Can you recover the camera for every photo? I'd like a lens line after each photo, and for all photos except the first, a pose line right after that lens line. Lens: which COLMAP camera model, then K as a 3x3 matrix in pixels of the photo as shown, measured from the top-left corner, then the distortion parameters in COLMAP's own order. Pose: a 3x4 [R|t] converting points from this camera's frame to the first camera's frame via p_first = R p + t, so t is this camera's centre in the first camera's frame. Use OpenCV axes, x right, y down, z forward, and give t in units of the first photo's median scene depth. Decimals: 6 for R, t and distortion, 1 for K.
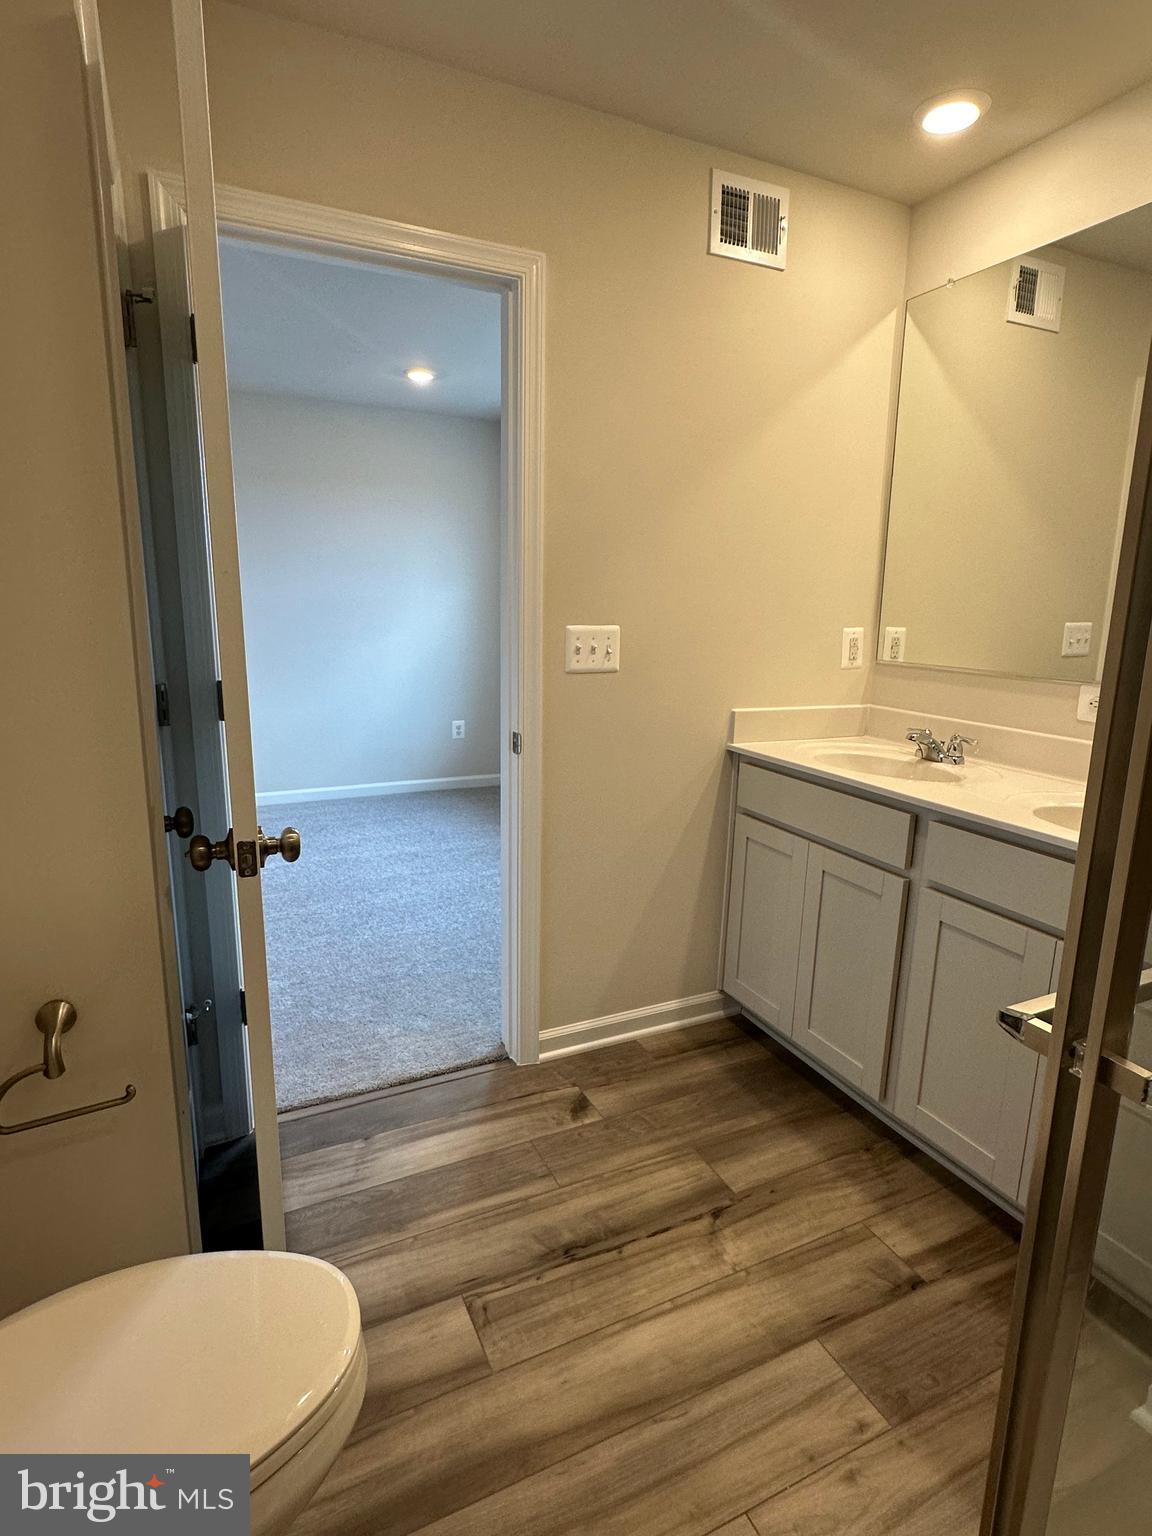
lens RADIAL K [[805.8, 0, 570.8], [0, 805.8, 770.1], [0, 0, 1]] dist [-0.005672, -0.001341]
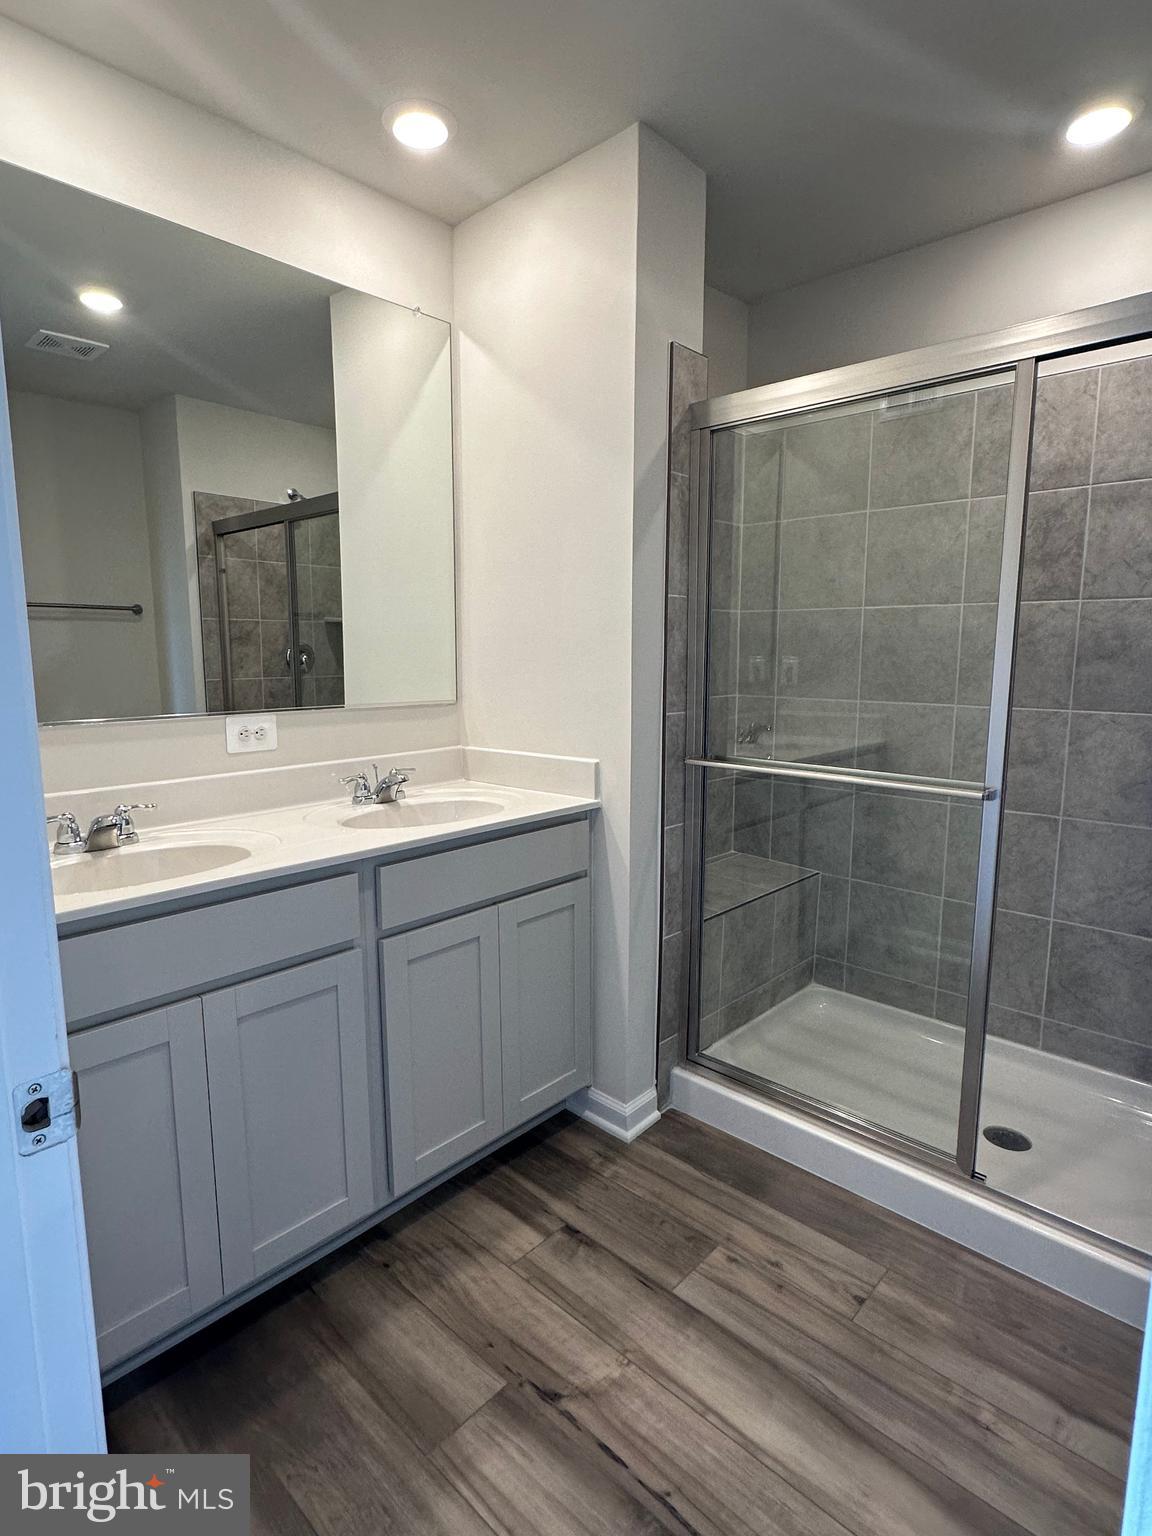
lens RADIAL K [[805.8, 0, 560.5], [0, 805.8, 771.6], [0, 0, 1]] dist [-0.005672, -0.001341]
pose [[-0.366860, -0.148715, 0.918312, -0.477157], [0.190984, 0.954073, 0.230803, -0.224943], [-0.910461, 0.260055, -0.321609, 1.140544]]
